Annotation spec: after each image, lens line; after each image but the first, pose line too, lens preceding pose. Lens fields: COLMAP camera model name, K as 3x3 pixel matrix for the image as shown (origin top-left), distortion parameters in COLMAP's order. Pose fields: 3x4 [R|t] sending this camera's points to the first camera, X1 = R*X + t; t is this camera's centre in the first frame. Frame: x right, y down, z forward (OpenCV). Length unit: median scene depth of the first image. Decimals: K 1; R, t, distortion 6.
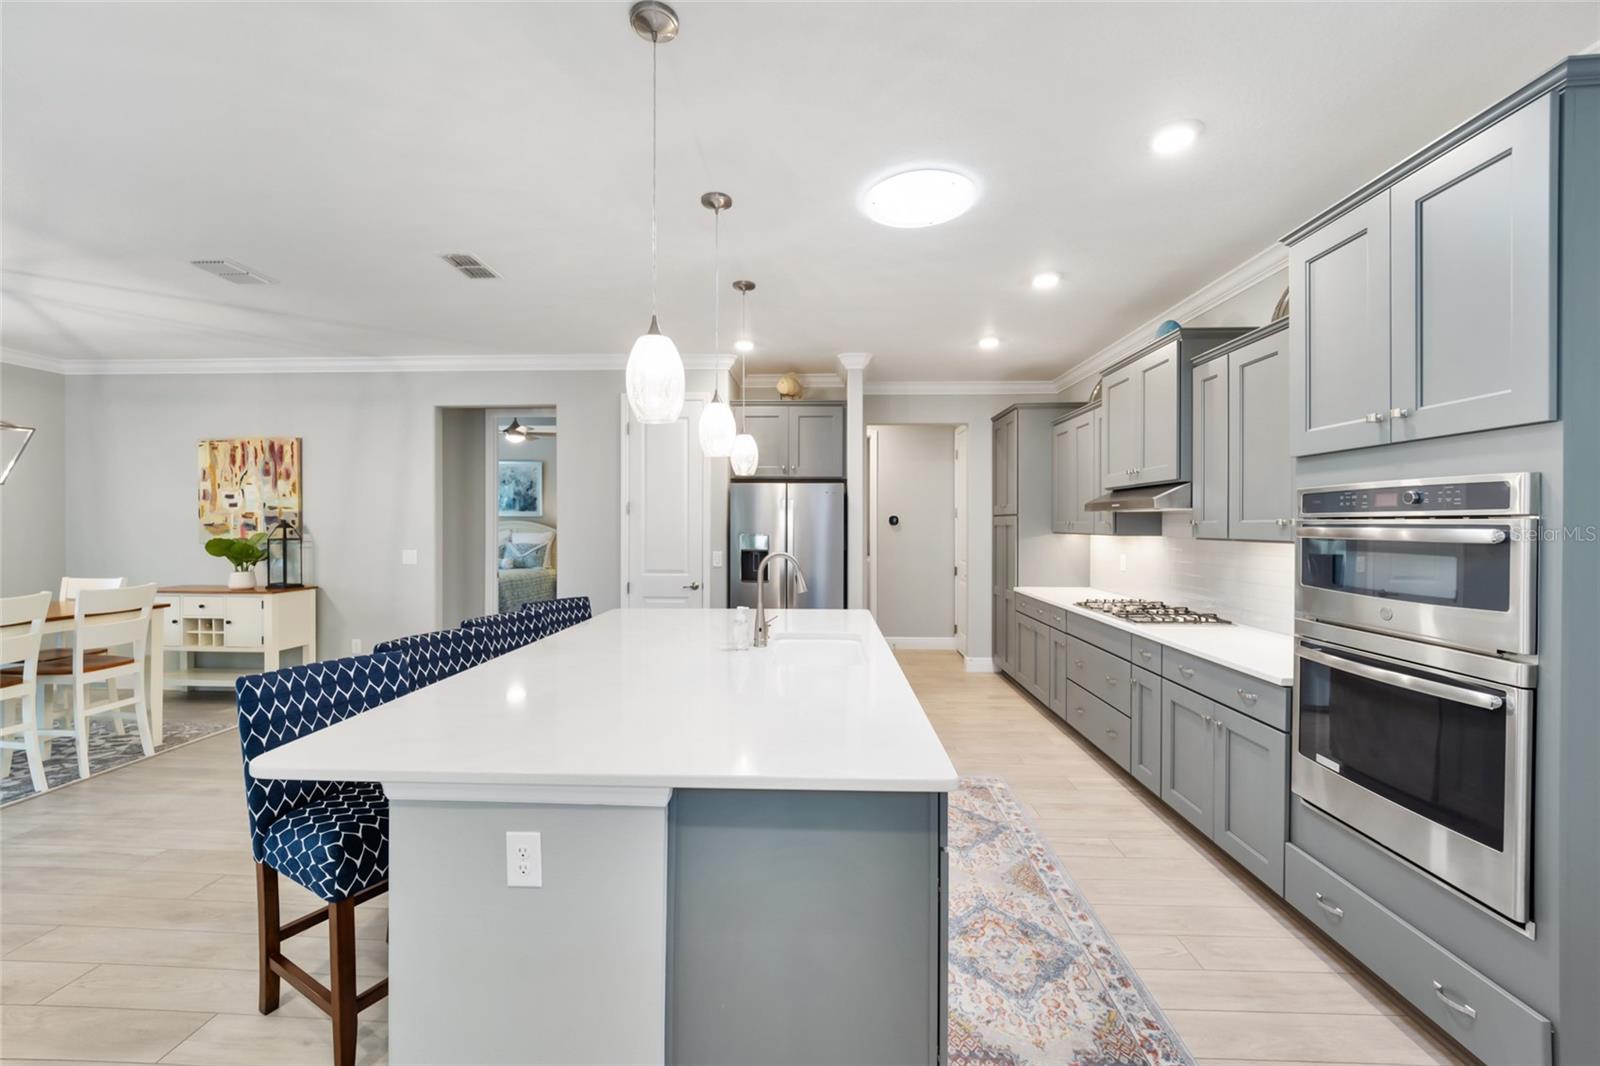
lens RADIAL K [[644.7, 0, 795.2], [0, 644.7, 527.0], [0, 0, 1]] dist [-0.000899, -0.000358]
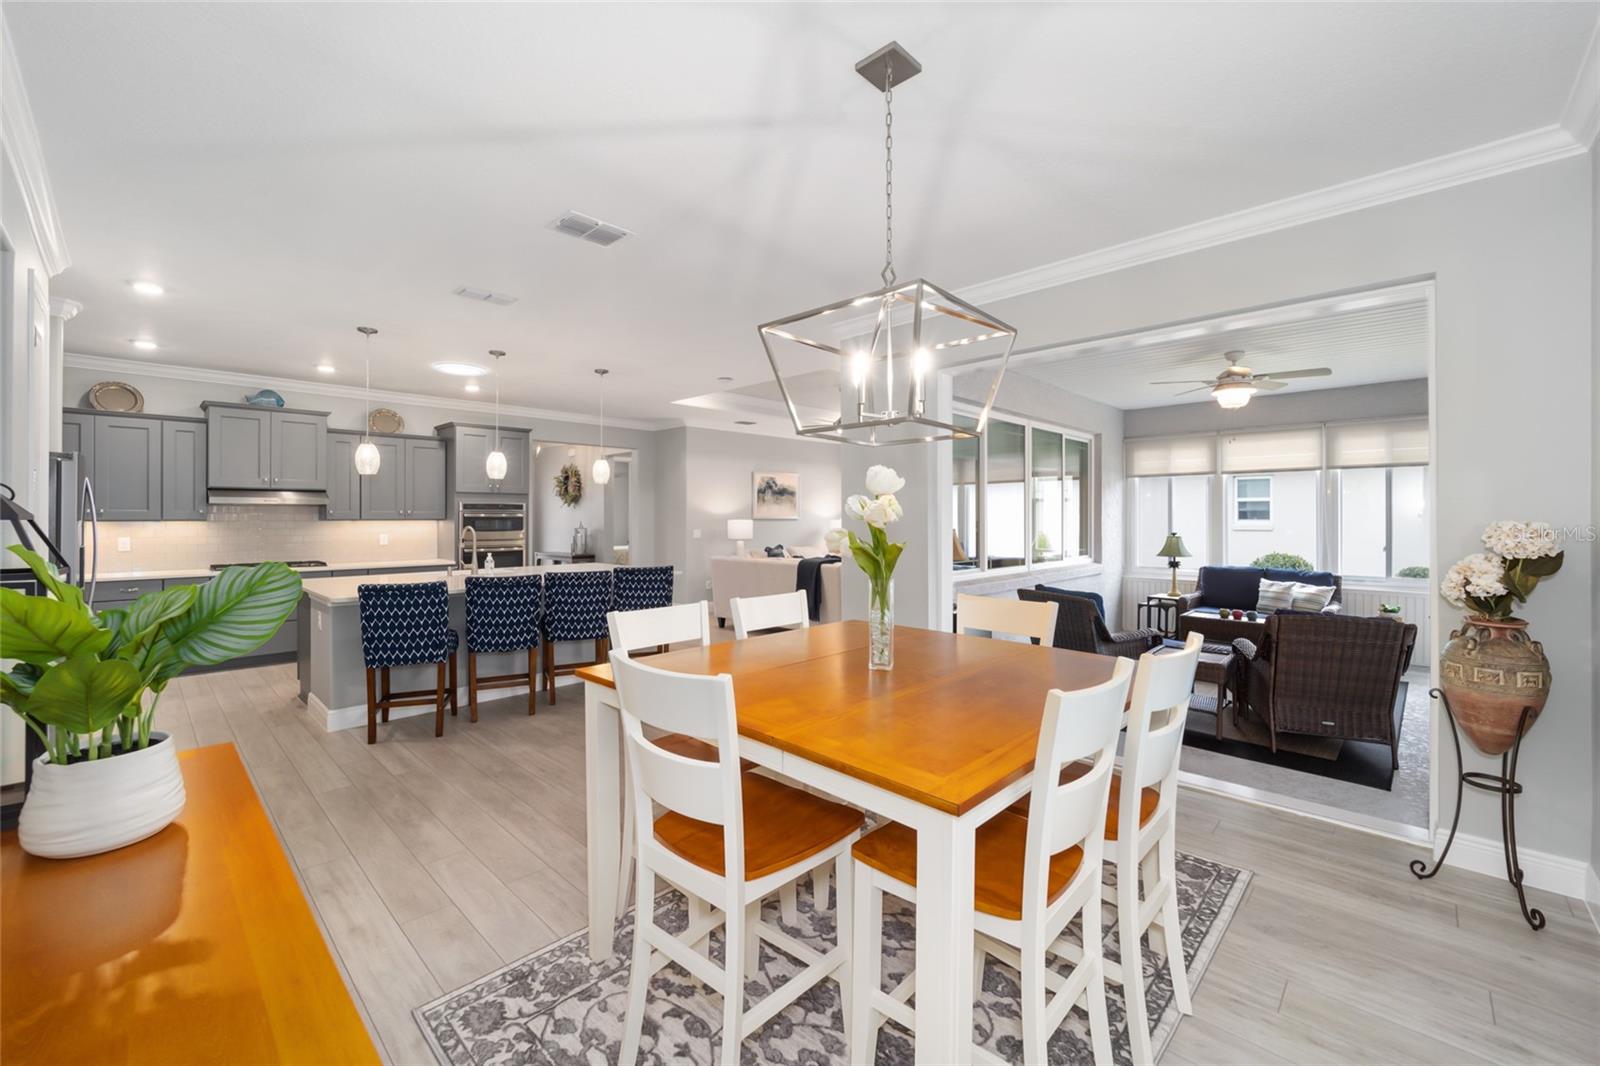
lens RADIAL K [[649.7, 0, 801.1], [0, 649.7, 513.1], [0, 0, 1]] dist [-0.000824, -0.006319]
pose [[-0.751997, 0.005918, 0.659140, -1.766471], [0.004195, 0.999982, -0.004191, 0.011825], [-0.659153, -0.000387, -0.752009, 1.531792]]
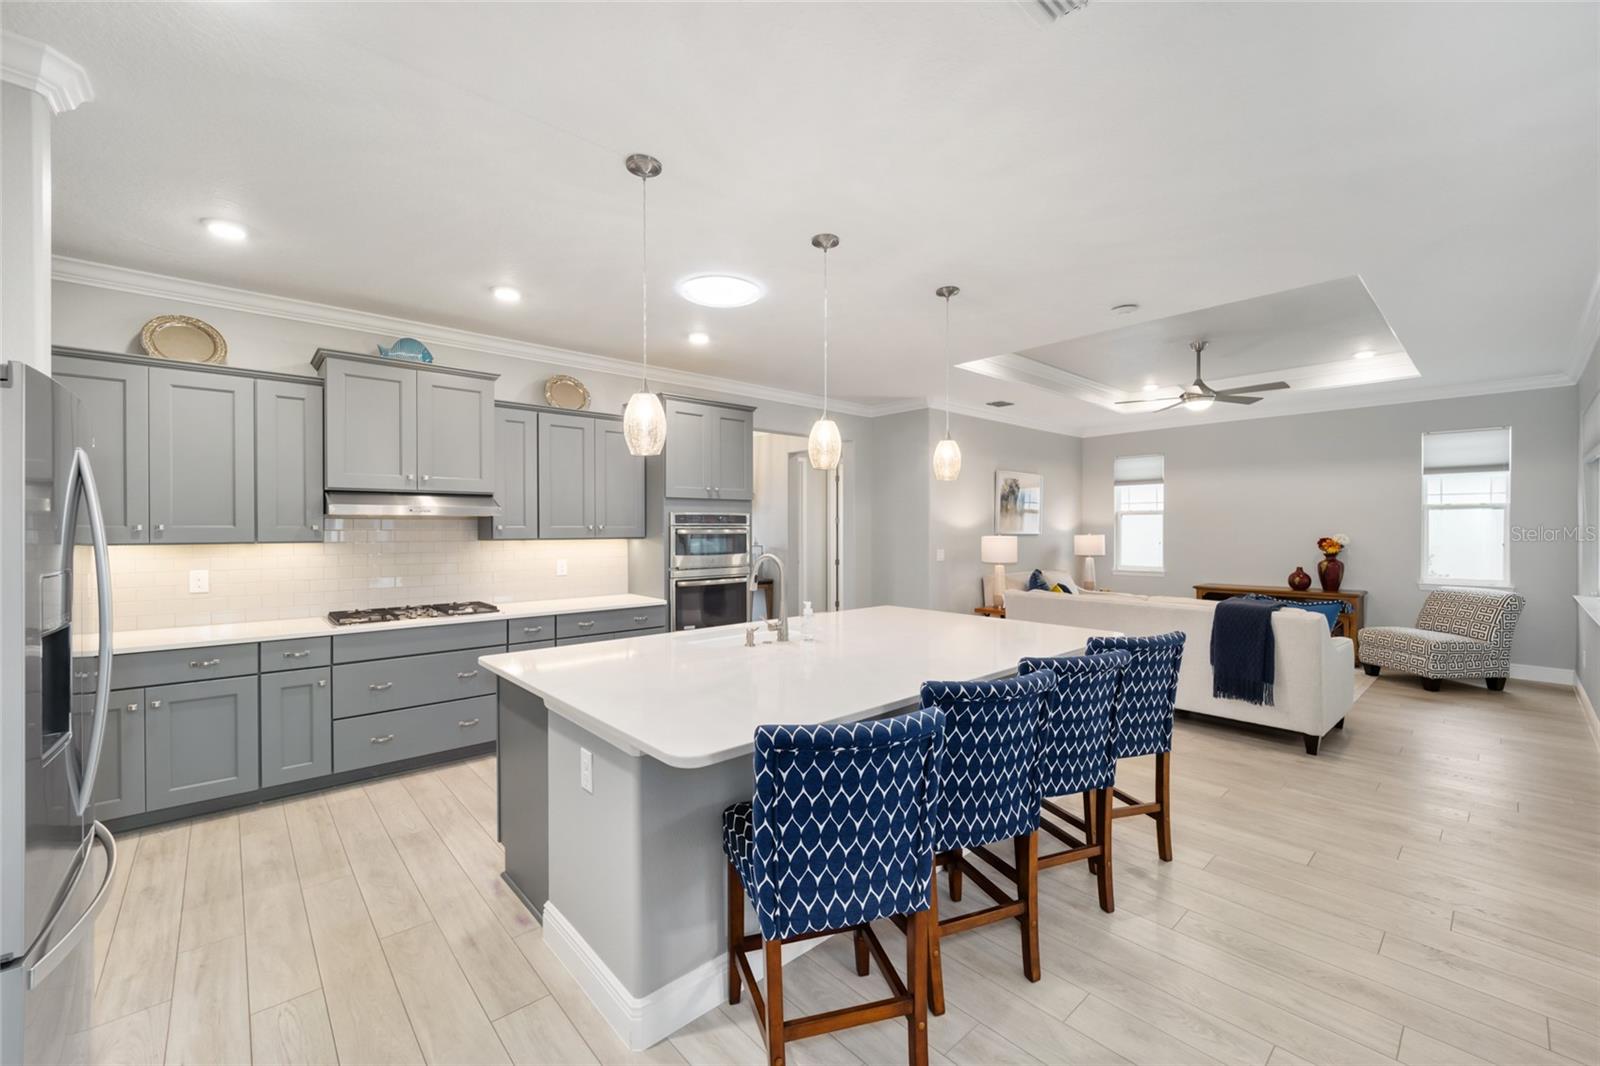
lens RADIAL K [[644.7, 0, 795.2], [0, 644.7, 527.0], [0, 0, 1]] dist [-0.000899, -0.000358]
pose [[-0.696741, 0.004811, 0.717306, -0.718666], [0.005874, 0.999982, -0.001002, -0.002561], [-0.717298, 0.003515, -0.696757, 1.462195]]
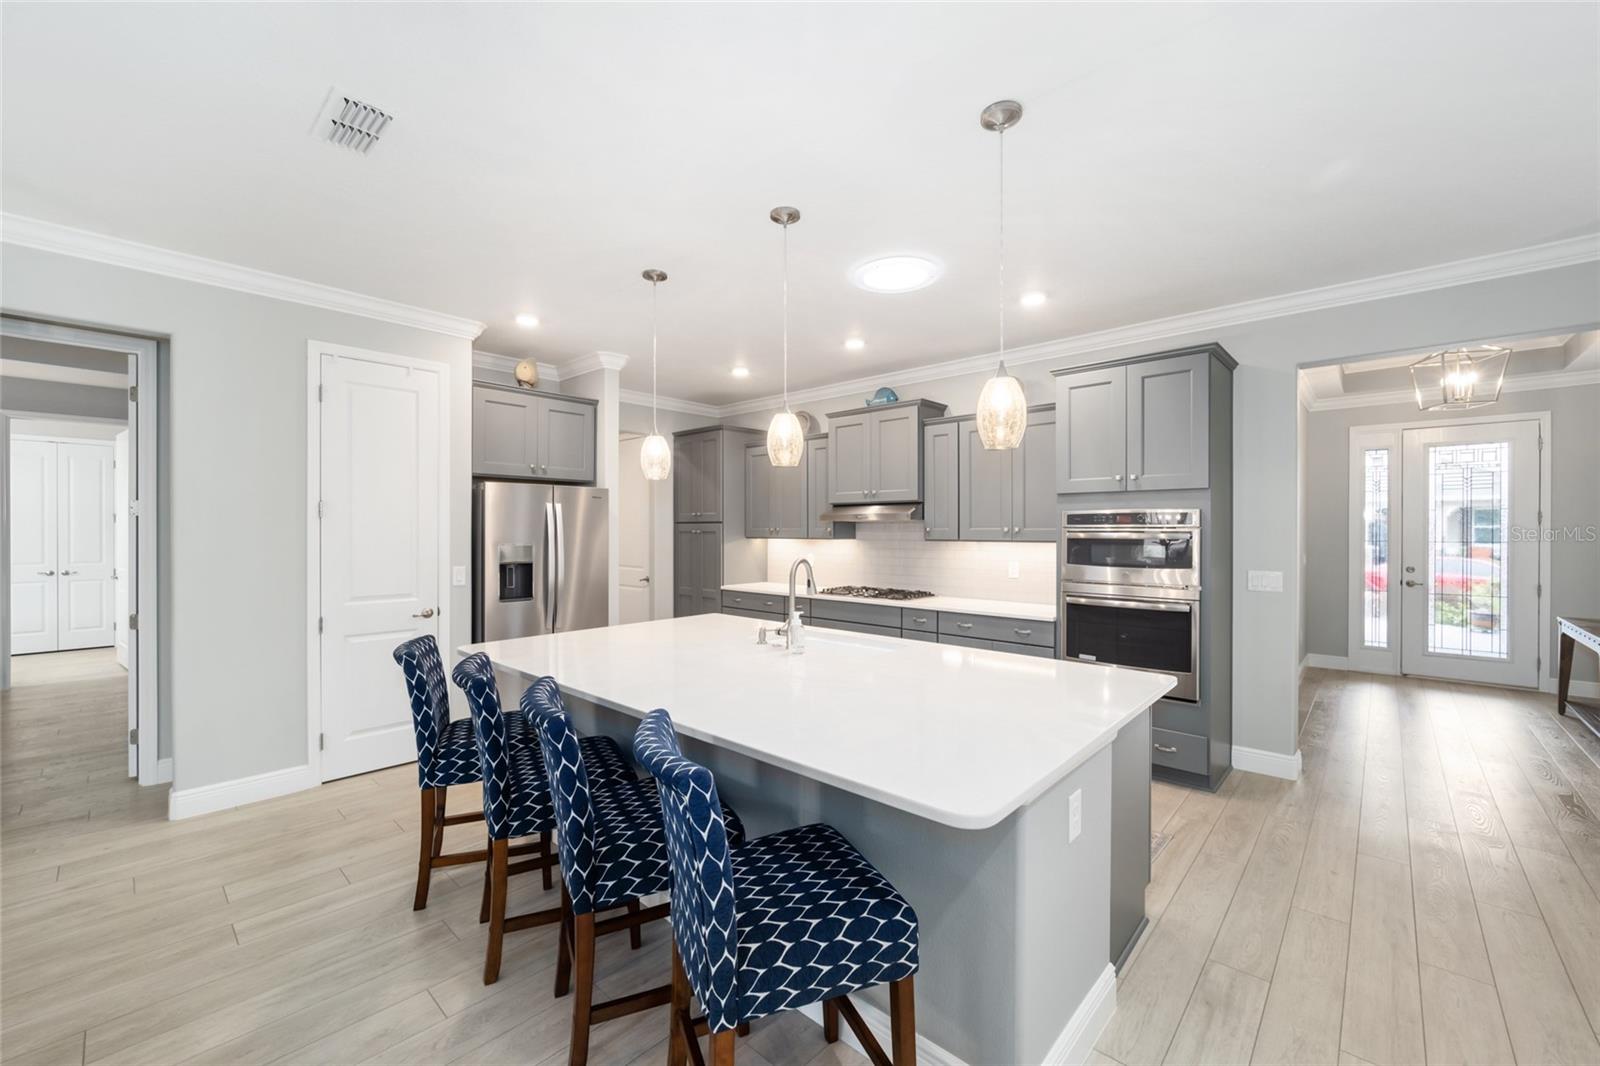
lens RADIAL K [[644.7, 0, 795.2], [0, 644.7, 527.0], [0, 0, 1]] dist [-0.000899, -0.000358]
pose [[0.640723, 0.000240, 0.767772, -0.722728], [0.004851, 0.999979, -0.004361, -0.007493], [-0.767757, 0.006518, 0.640708, 0.273649]]
